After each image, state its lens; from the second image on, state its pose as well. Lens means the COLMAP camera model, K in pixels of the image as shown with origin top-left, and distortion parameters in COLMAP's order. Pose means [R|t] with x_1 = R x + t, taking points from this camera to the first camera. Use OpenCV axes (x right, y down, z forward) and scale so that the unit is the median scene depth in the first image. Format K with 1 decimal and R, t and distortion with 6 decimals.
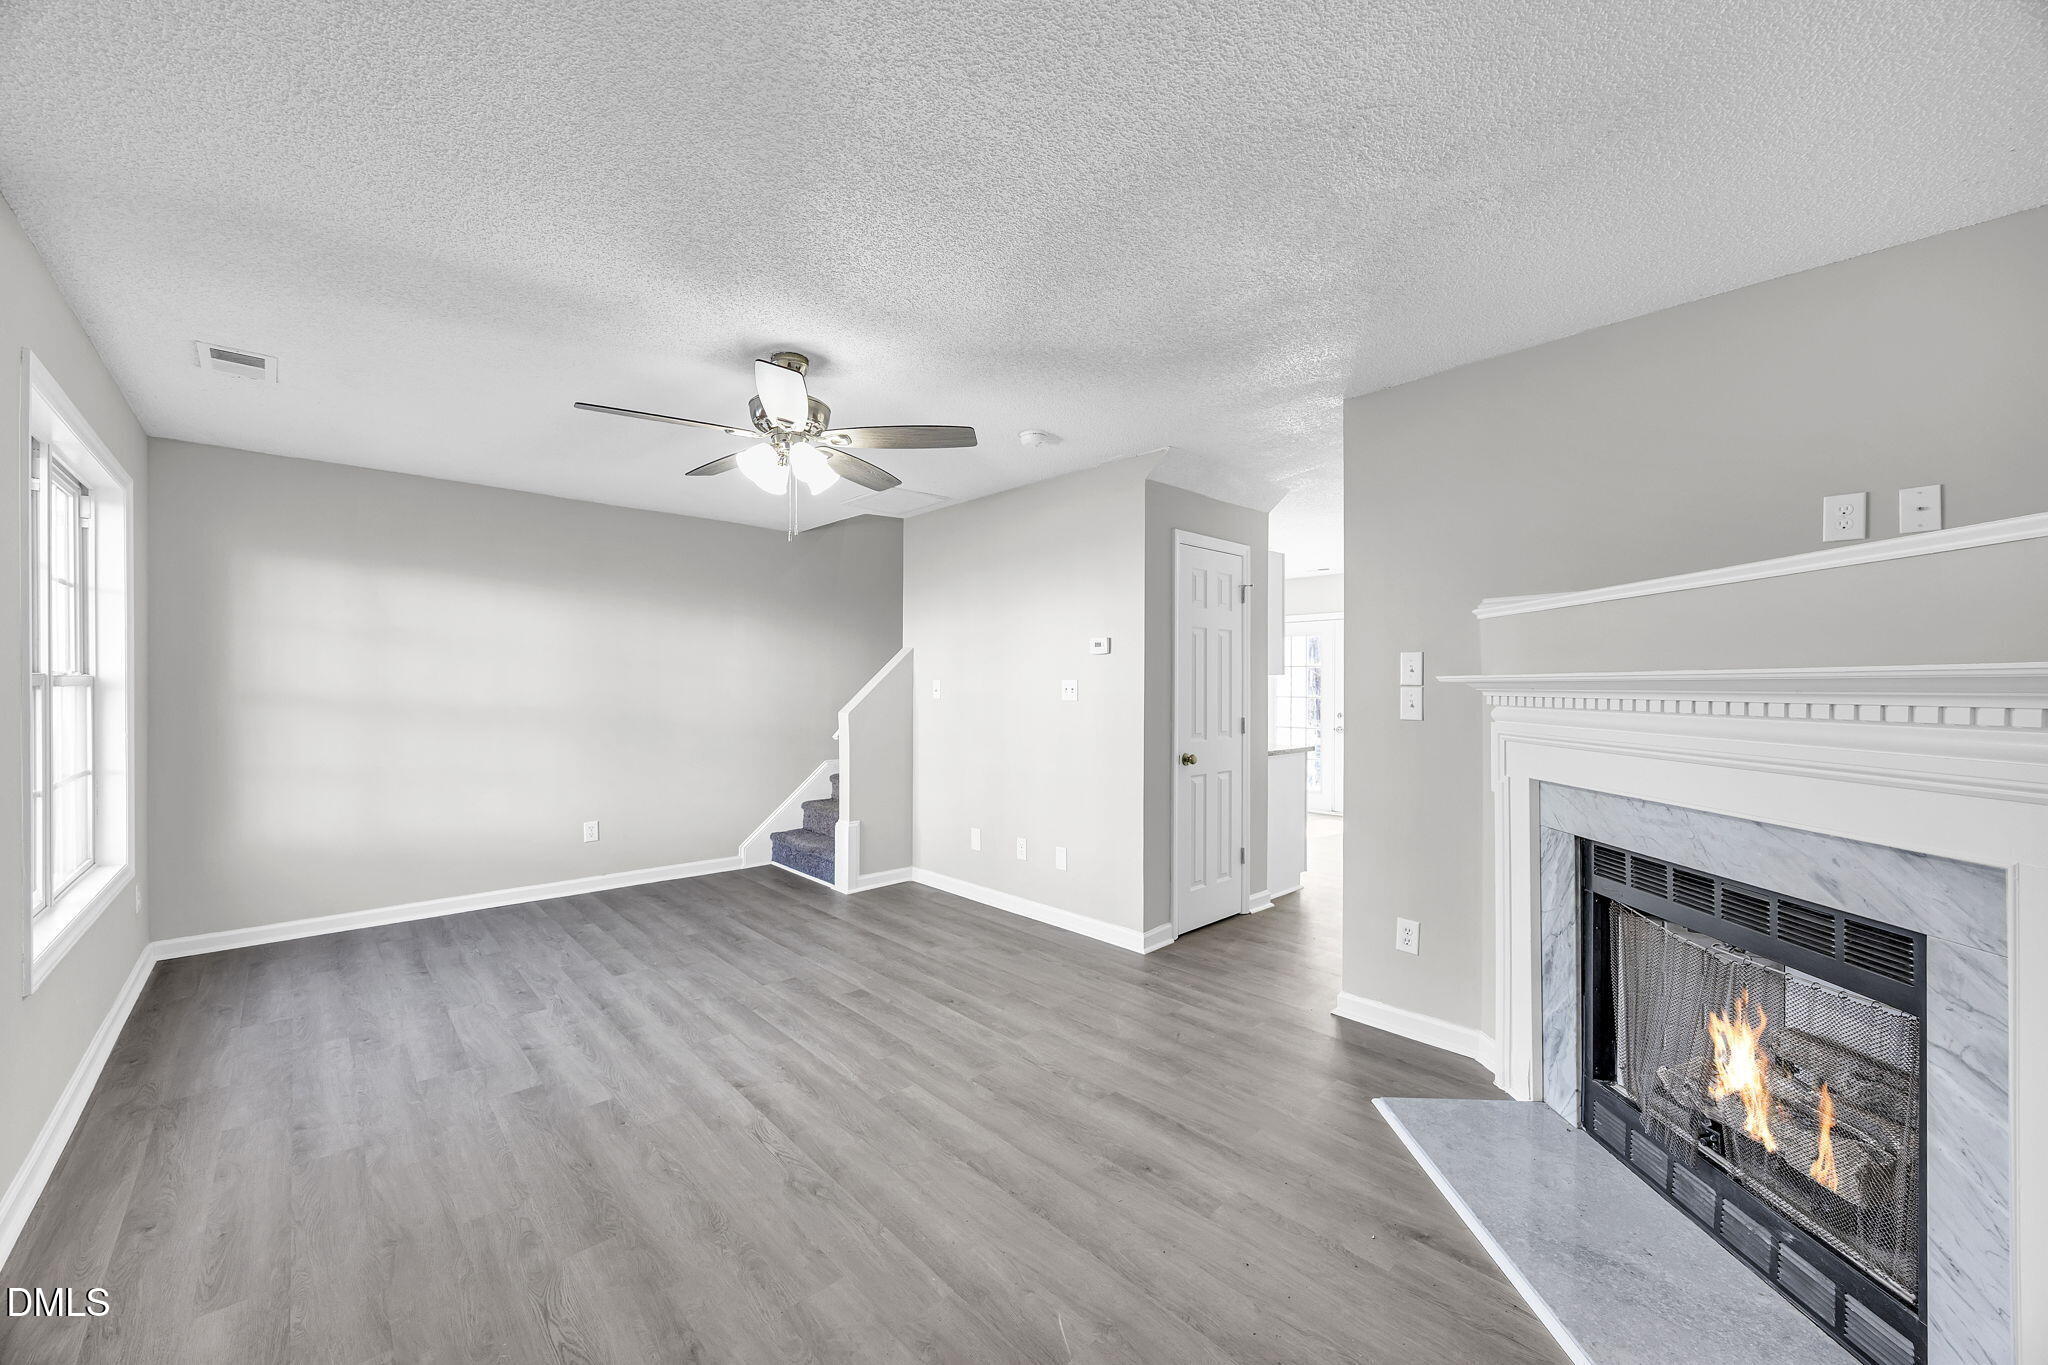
lens RADIAL K [[777.2, 0, 1008.0], [0, 777.2, 688.6], [0, 0, 1]] dist [-0.002739, 0.000247]
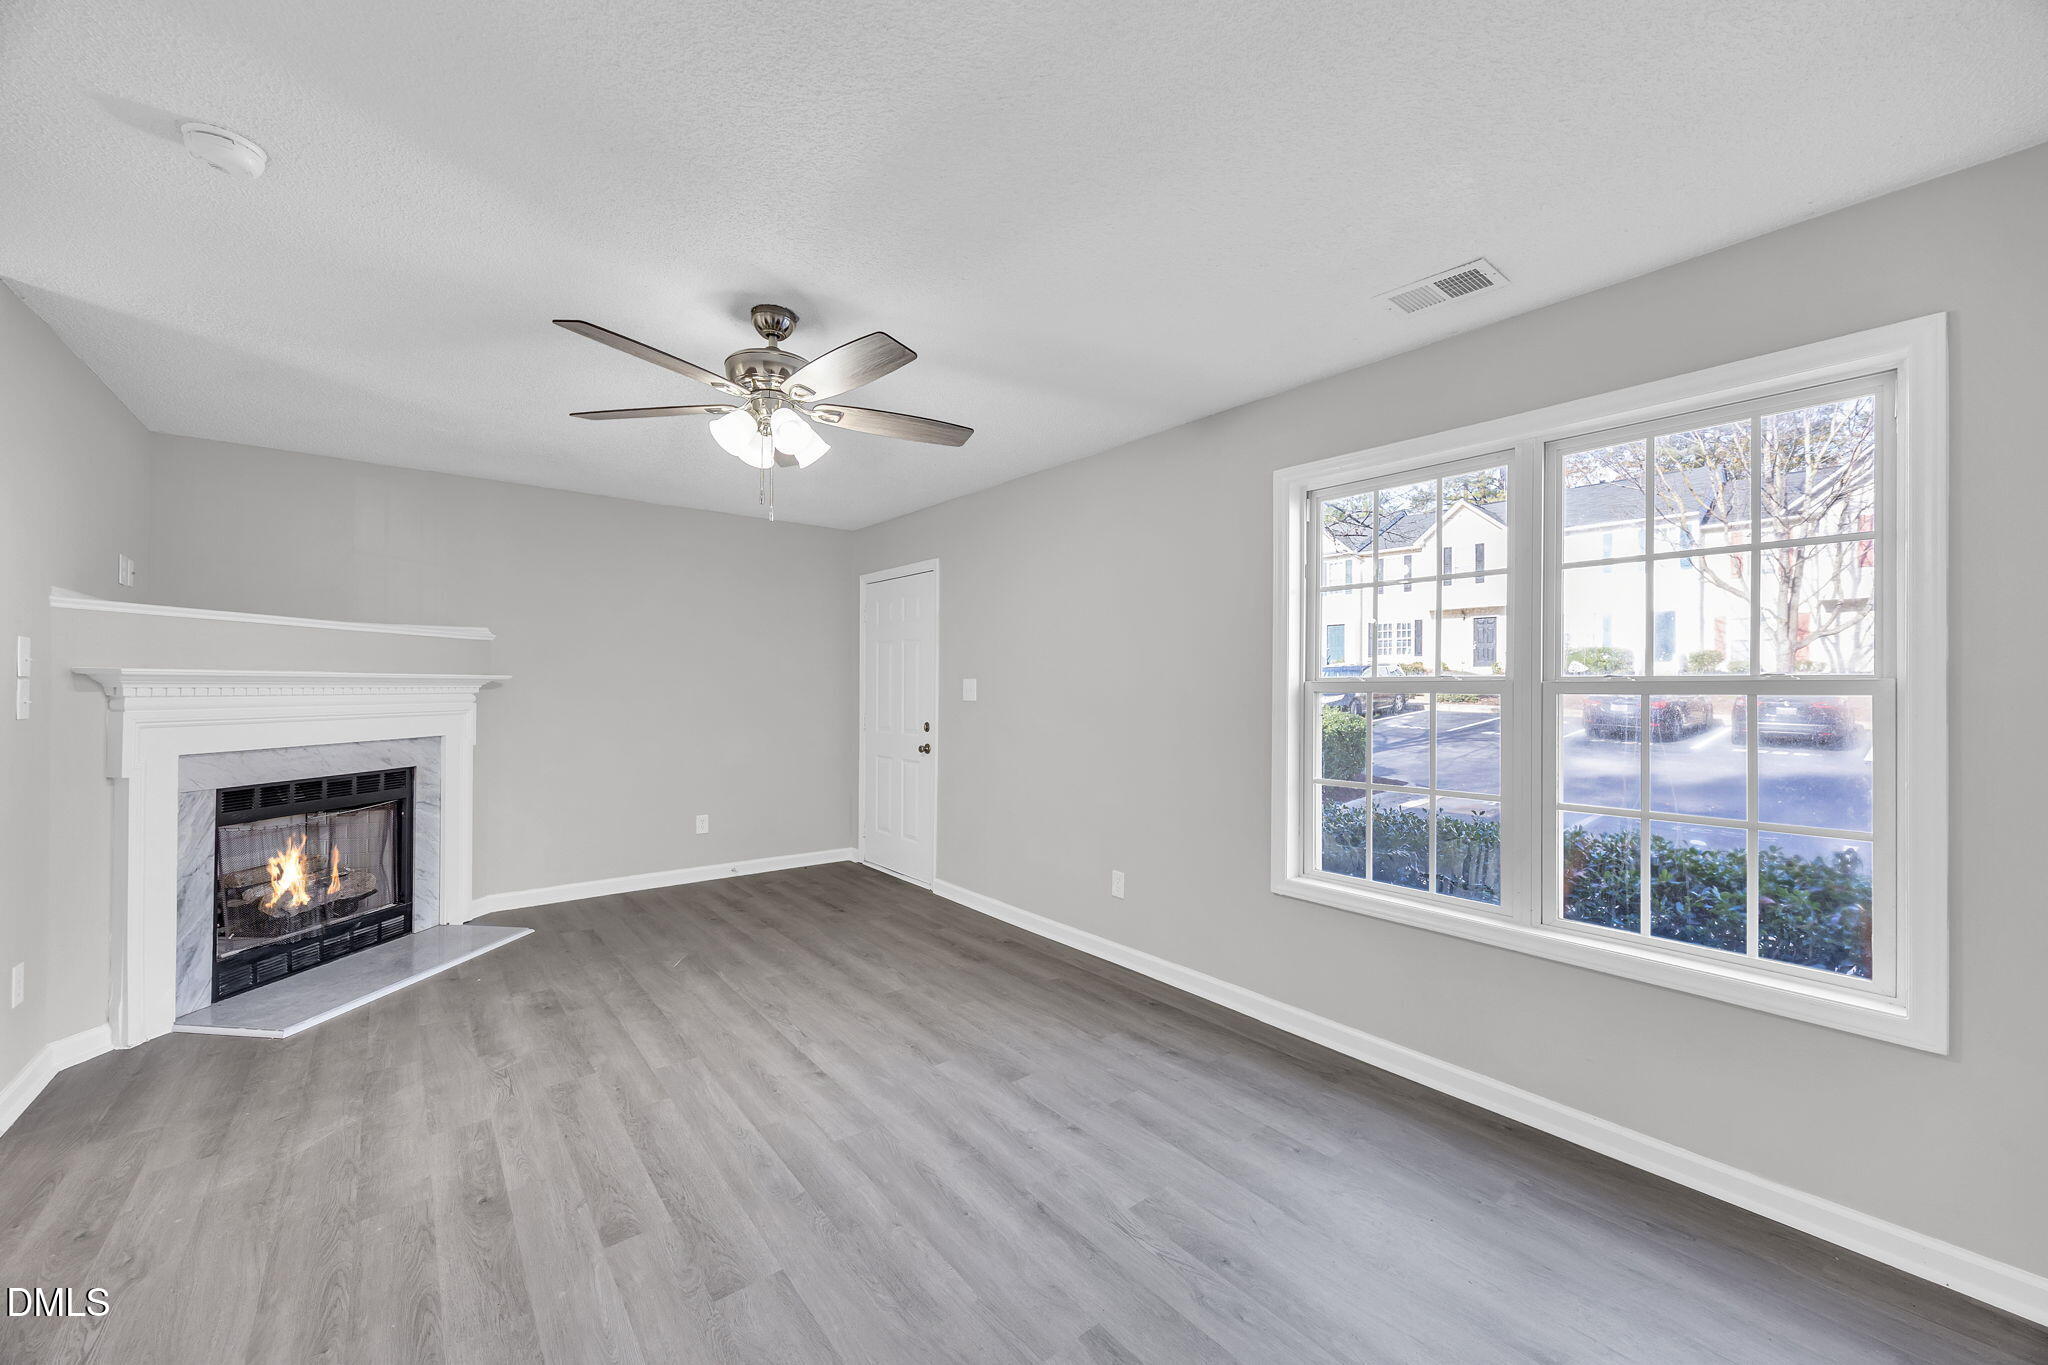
lens RADIAL K [[777.2, 0, 1011.8], [0, 777.2, 684.8], [0, 0, 1]] dist [-0.002739, 0.000247]
pose [[-0.997496, -0.010254, 0.069976, -0.657912], [-0.010159, 0.999947, 0.001727, -0.008102], [-0.069990, 0.001011, -0.997547, 1.982025]]
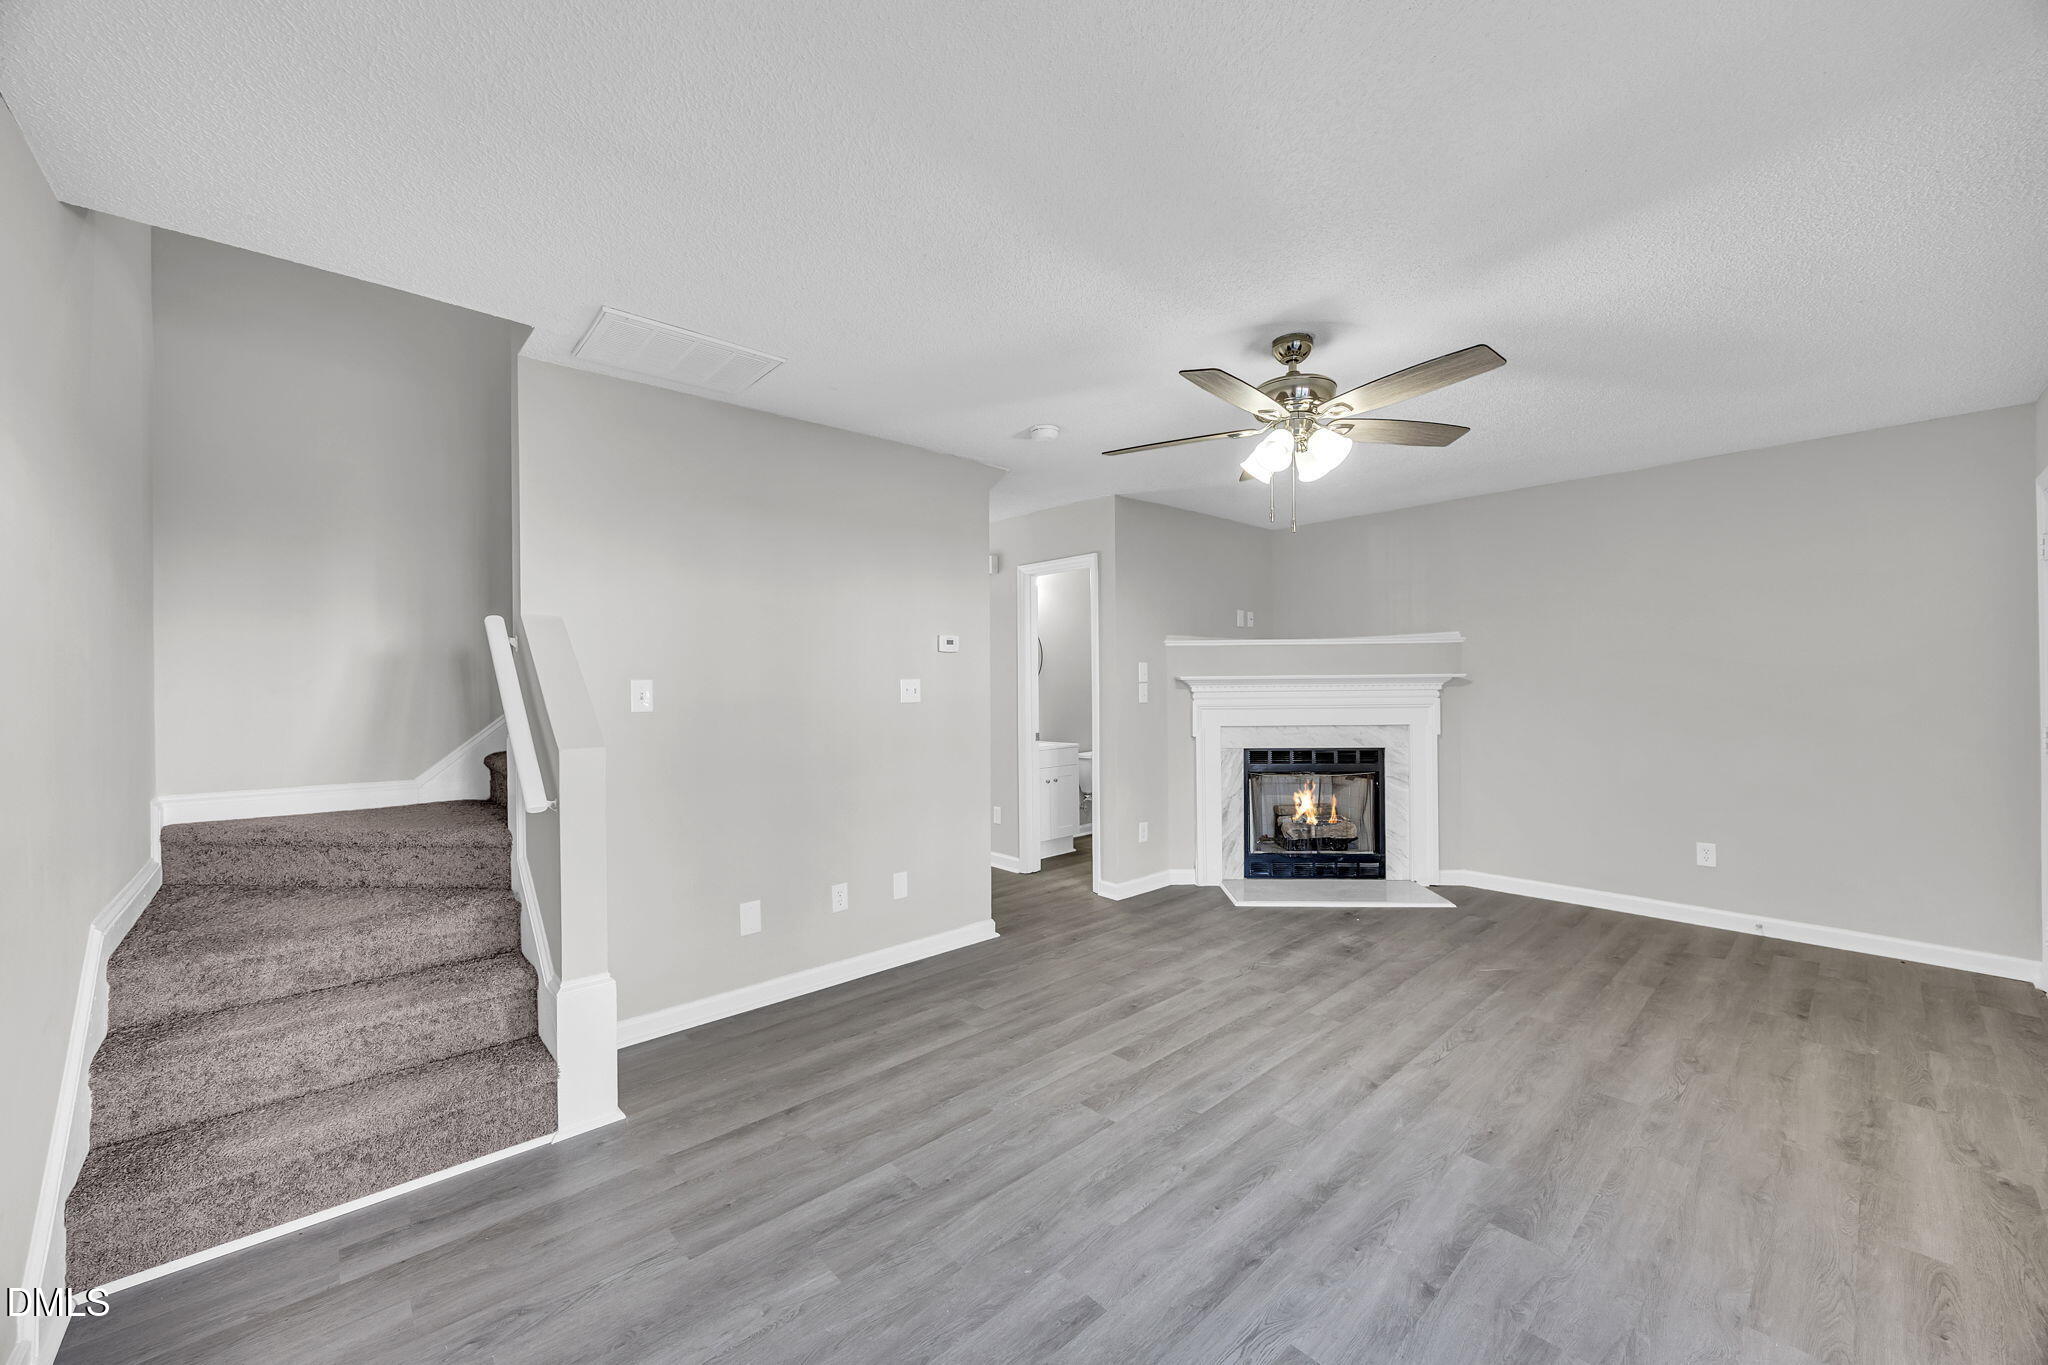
lens RADIAL K [[777.2, 0, 1030.5], [0, 777.2, 688.2], [0, 0, 1]] dist [-0.002739, 0.000247]
pose [[0.001962, -0.010579, 0.999942, -1.318812], [0.013786, 0.999849, 0.010551, -0.013346], [-0.999903, 0.013764, 0.002108, 1.411890]]
